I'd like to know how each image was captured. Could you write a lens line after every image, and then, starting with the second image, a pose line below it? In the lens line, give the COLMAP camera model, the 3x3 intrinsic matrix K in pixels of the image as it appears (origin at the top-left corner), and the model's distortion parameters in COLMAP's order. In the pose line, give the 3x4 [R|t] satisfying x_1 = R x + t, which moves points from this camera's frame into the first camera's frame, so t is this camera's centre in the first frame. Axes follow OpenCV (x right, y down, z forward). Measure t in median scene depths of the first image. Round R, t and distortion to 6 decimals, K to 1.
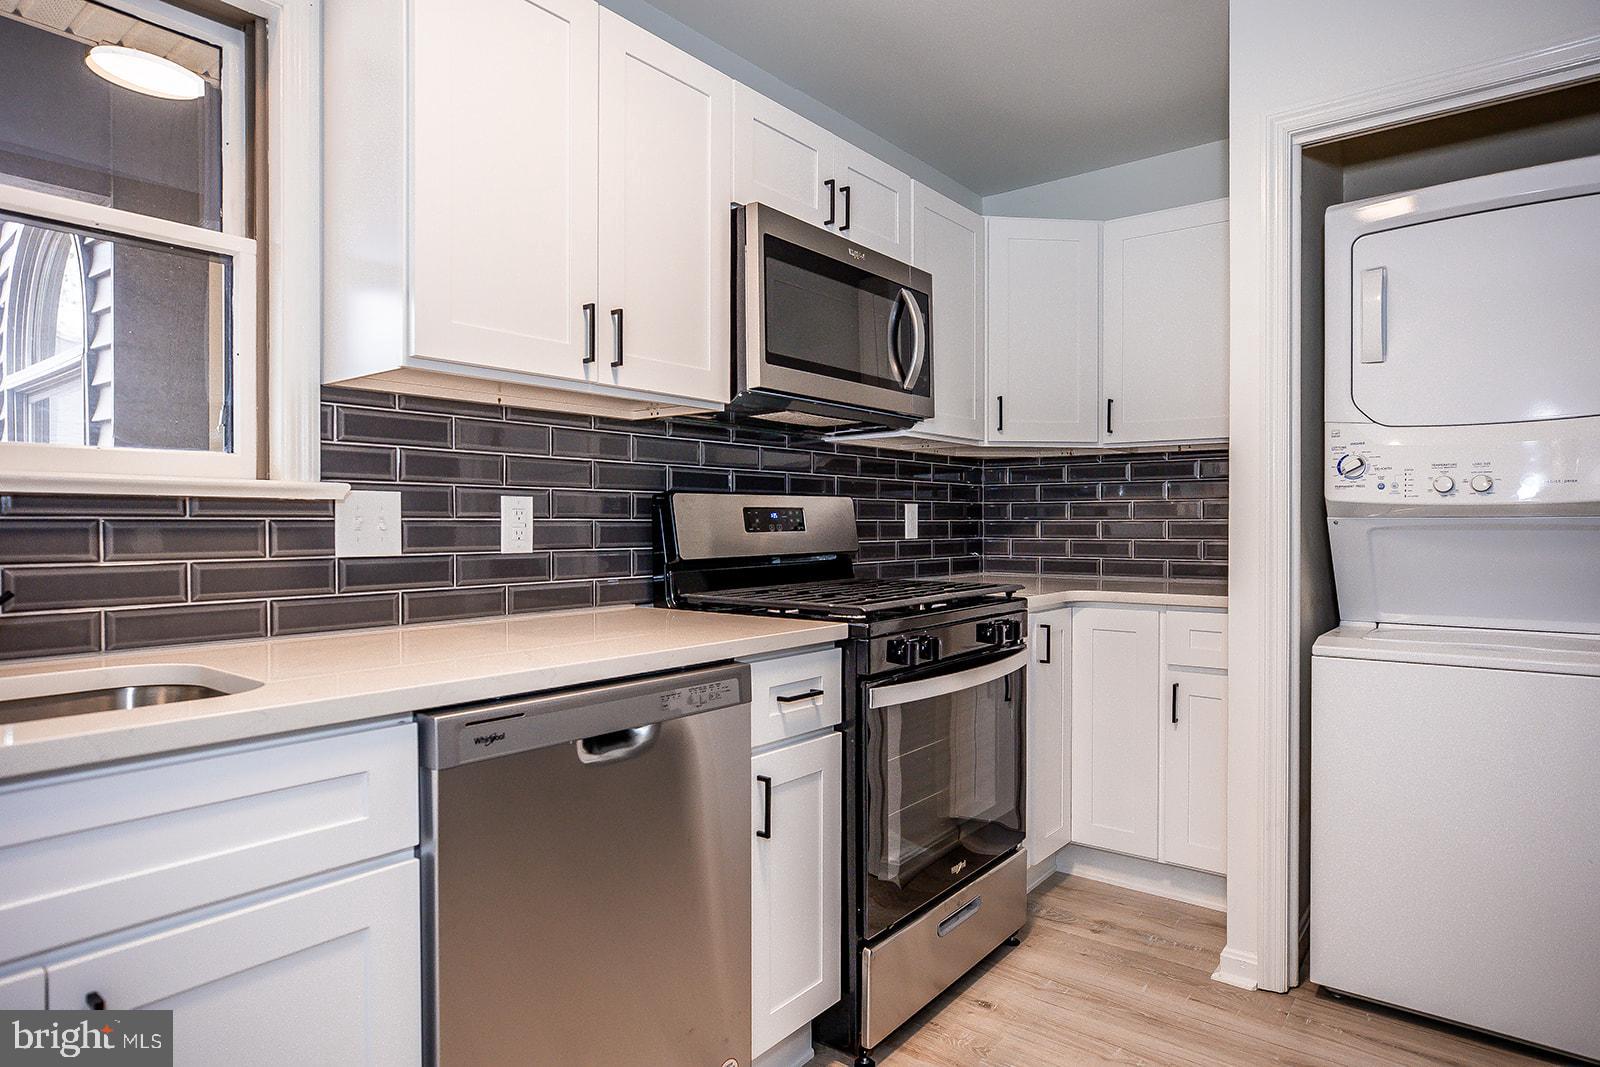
lens RADIAL K [[939.5, 0, 803.5], [0, 939.5, 539.9], [0, 0, 1]] dist [-0.008958, 0.001786]
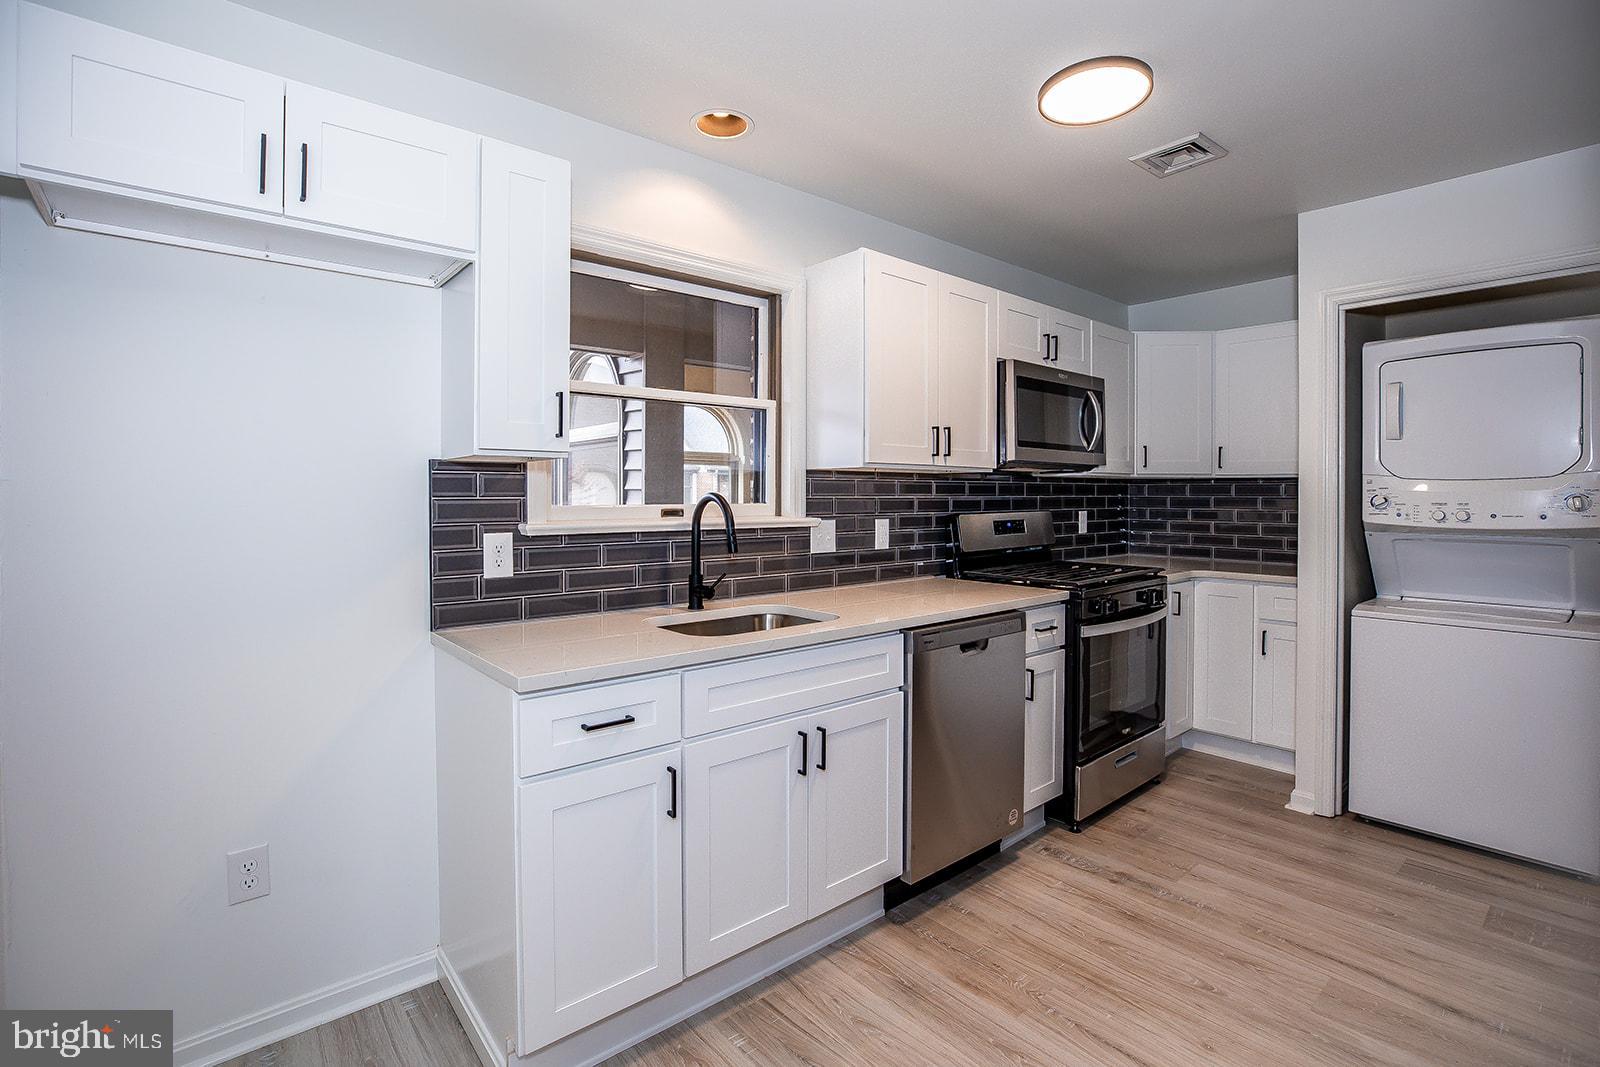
lens RADIAL K [[752.6, 0, 796.0], [0, 752.6, 506.7], [0, 0, 1]] dist [-0.019909, 0.005217]
pose [[0.980795, 0.004125, -0.194997, -0.175530], [-0.004078, 0.999991, 0.000642, -0.070299], [0.194998, 0.000166, 0.980804, -0.512296]]
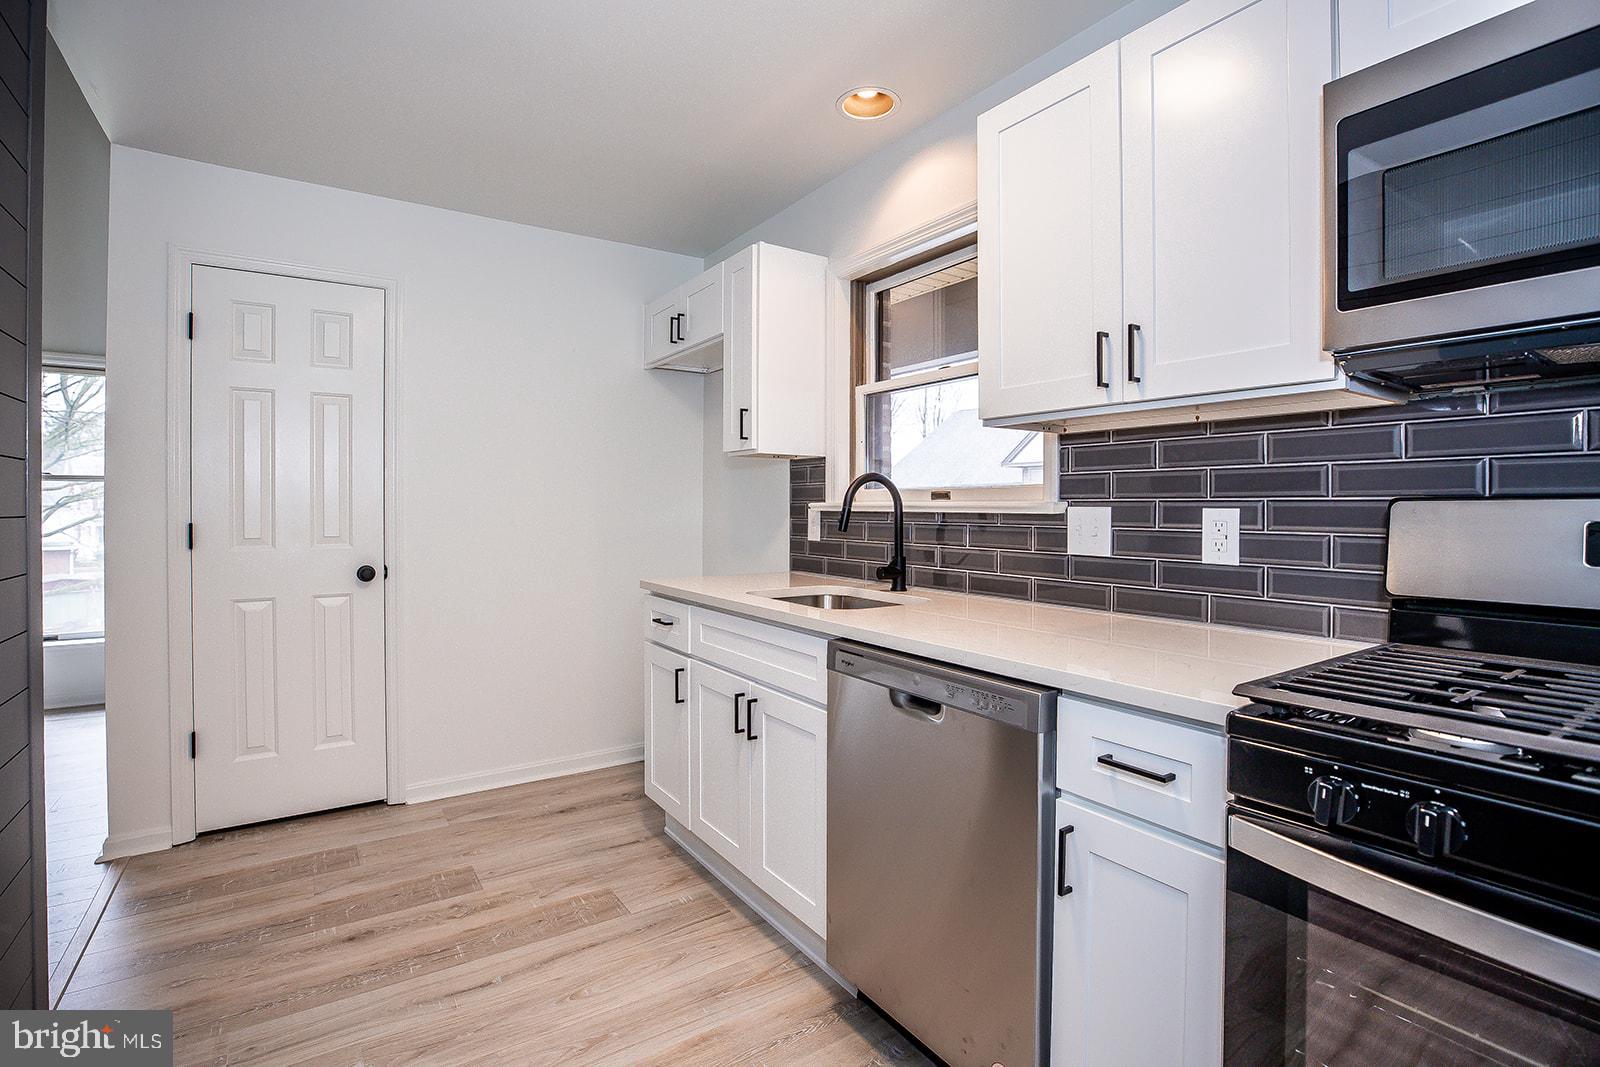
lens RADIAL K [[752.6, 0, 810.8], [0, 752.6, 521.6], [0, 0, 1]] dist [-0.019909, 0.005217]
pose [[-0.293971, 0.016840, -0.955666, 0.583849], [-0.016395, 0.999609, 0.022657, -0.042037], [0.955674, 0.022329, -0.293579, 0.798445]]
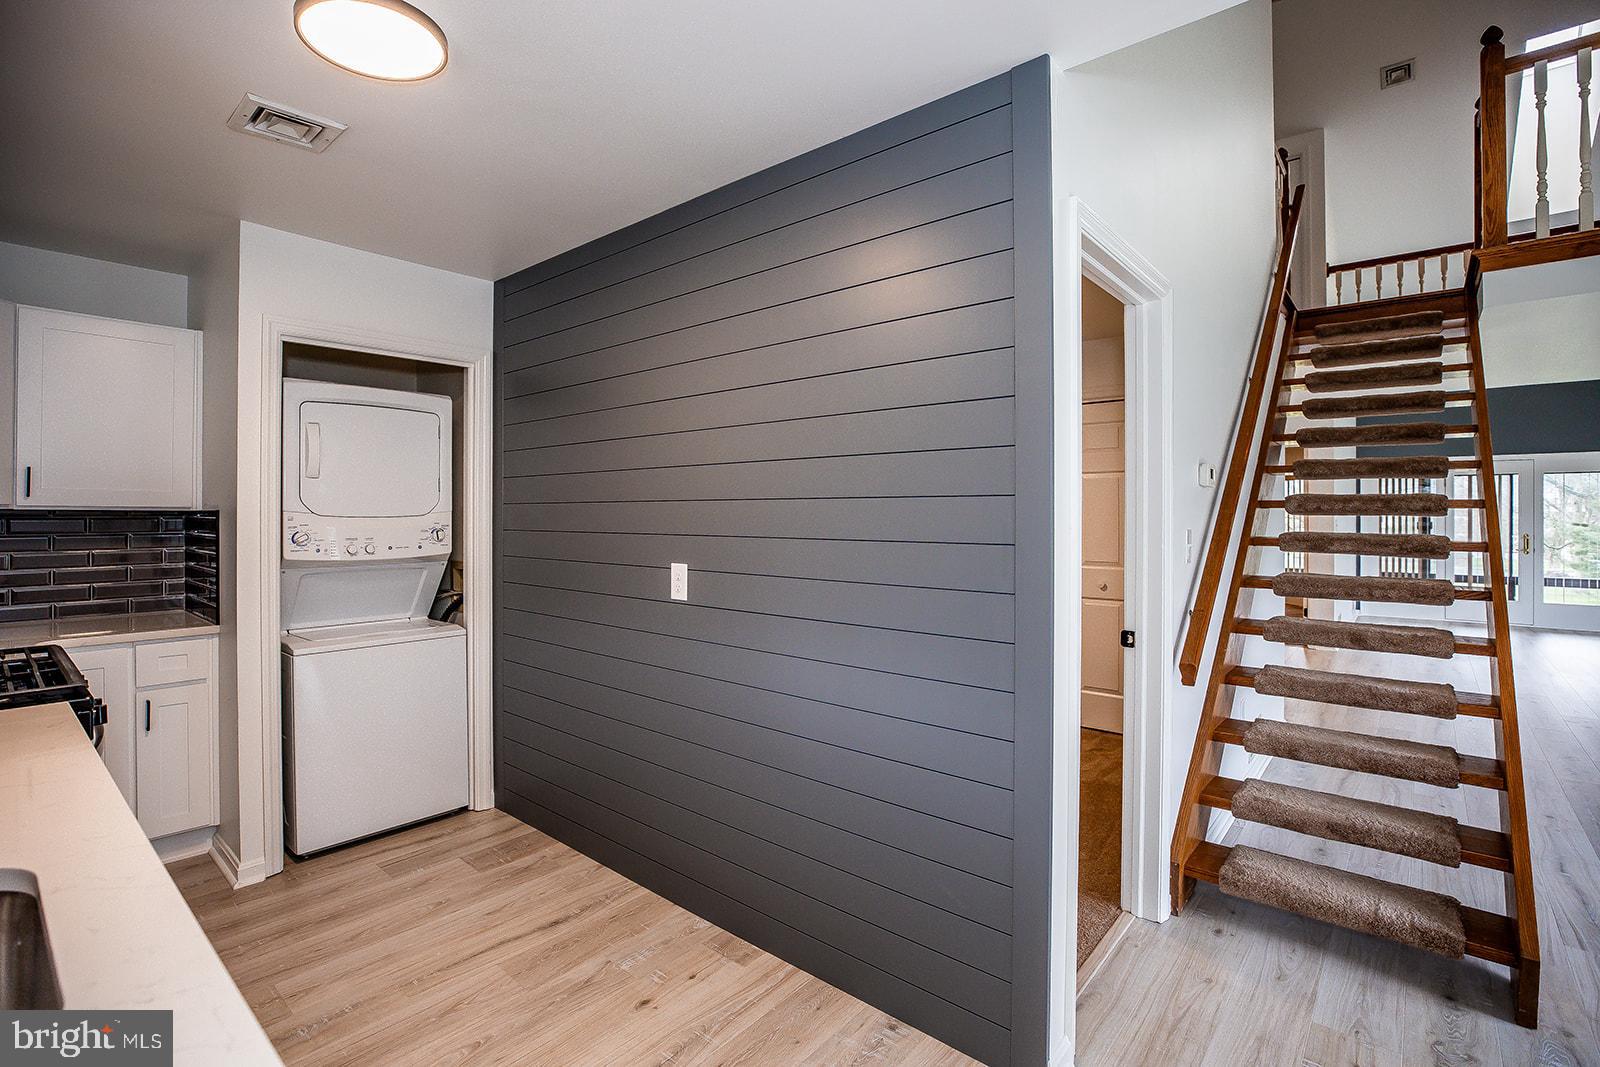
lens RADIAL K [[752.6, 0, 796.0], [0, 752.6, 515.4], [0, 0, 1]] dist [-0.019909, 0.005217]
pose [[0.046016, 0.000889, 0.998940, -0.740852], [0.015396, 0.999880, -0.001599, -0.110109], [-0.998822, 0.015453, 0.045997, 0.060916]]
